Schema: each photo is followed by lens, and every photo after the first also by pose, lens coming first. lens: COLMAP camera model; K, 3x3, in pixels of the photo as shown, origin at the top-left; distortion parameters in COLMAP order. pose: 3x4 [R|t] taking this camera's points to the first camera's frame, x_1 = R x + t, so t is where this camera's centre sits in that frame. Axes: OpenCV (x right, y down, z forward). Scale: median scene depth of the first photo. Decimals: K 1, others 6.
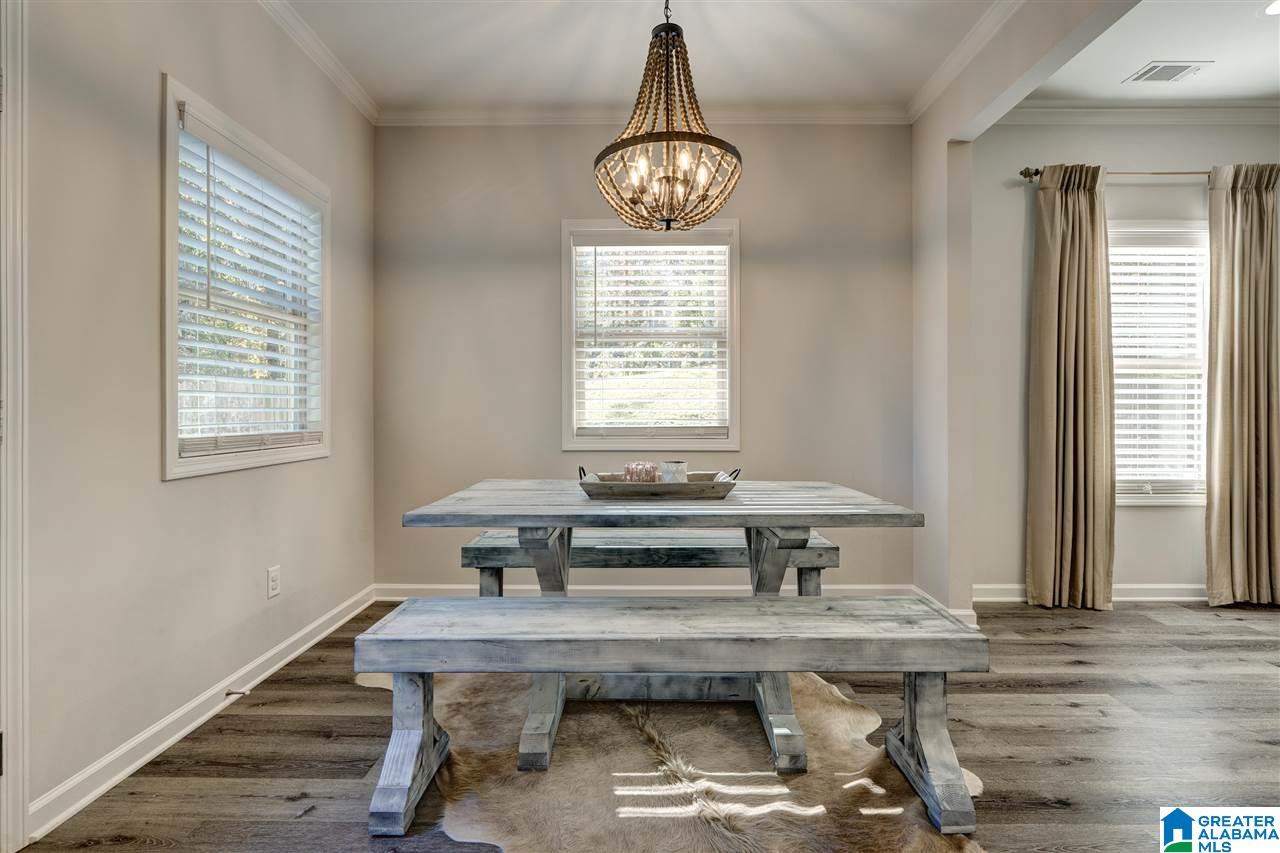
lens RADIAL K [[598.9, 0, 647.6], [0, 598.9, 415.1], [0, 0, 1]] dist [-0.001059, -0.000109]
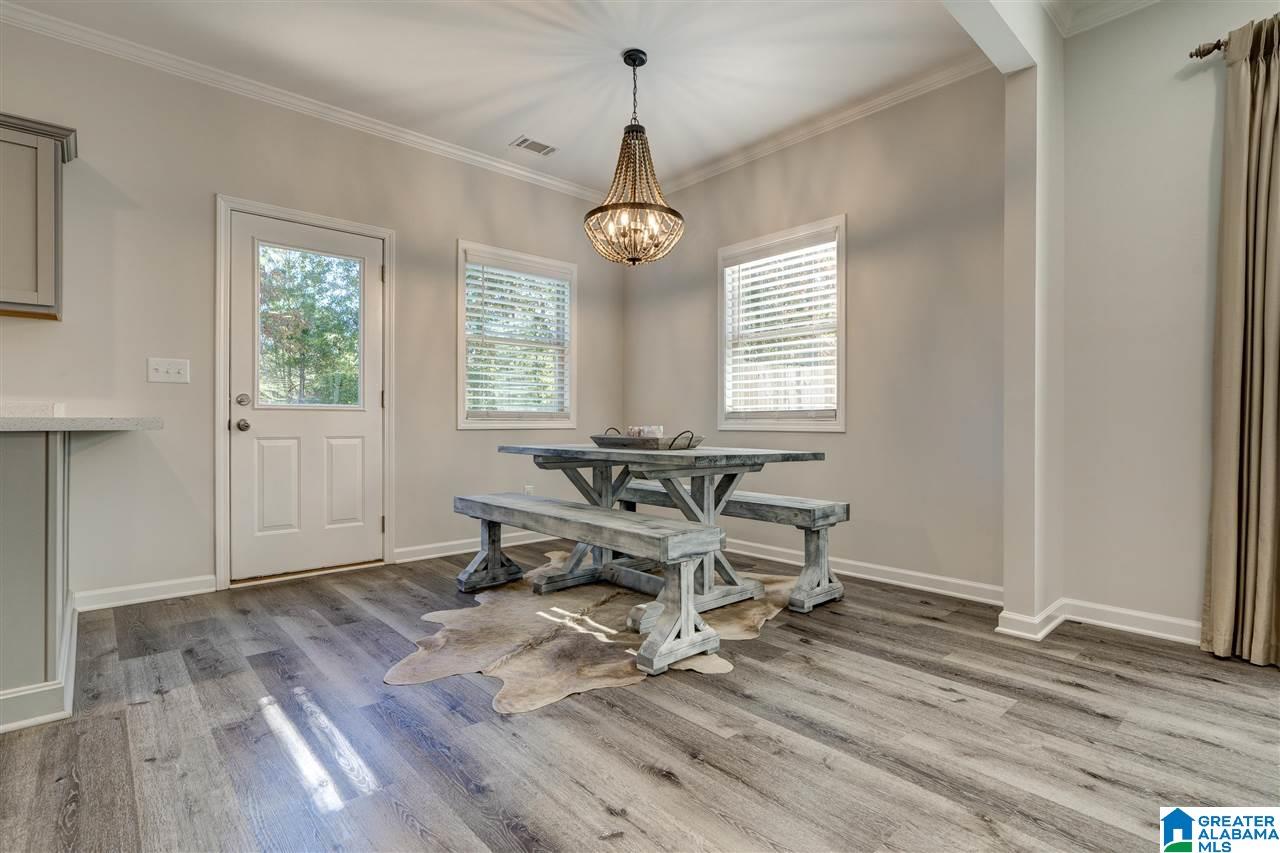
lens RADIAL K [[615.0, 0, 640.0], [0, 615.0, 426.5], [0, 0, 1]] dist [-0.004711, -0.000204]
pose [[0.665239, 0.006659, -0.746600, 0.829893], [-0.006592, 0.999974, 0.003045, 0.056262], [0.746601, 0.002897, 0.665266, 0.004170]]
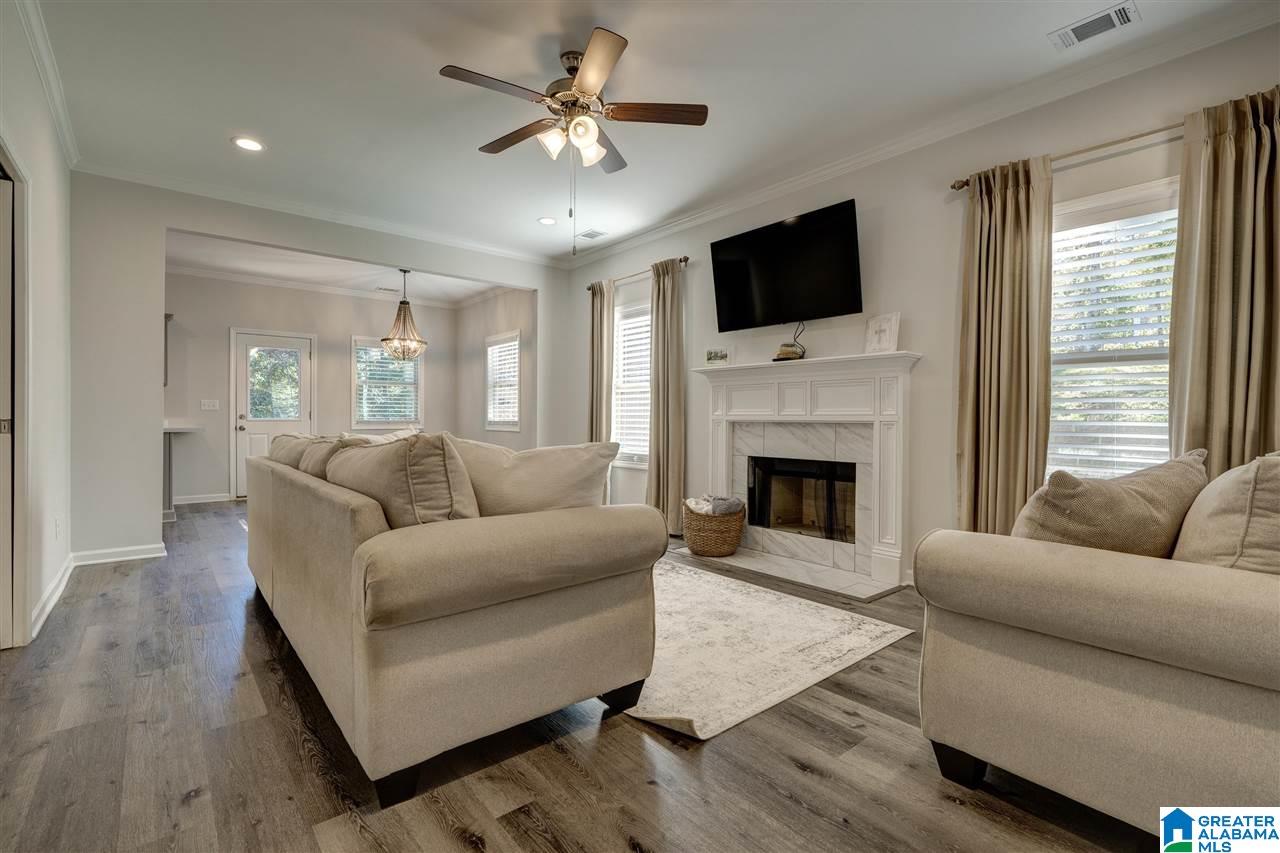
lens RADIAL K [[576.3, 0, 640.0], [0, 576.3, 426.5], [0, 0, 1]] dist [-0.002633, 0.000862]
pose [[0.643200, 0.012799, -0.765591, 2.446892], [-0.008724, 0.999918, 0.009386, 0.017621], [0.765648, 0.000642, 0.643259, -0.064667]]
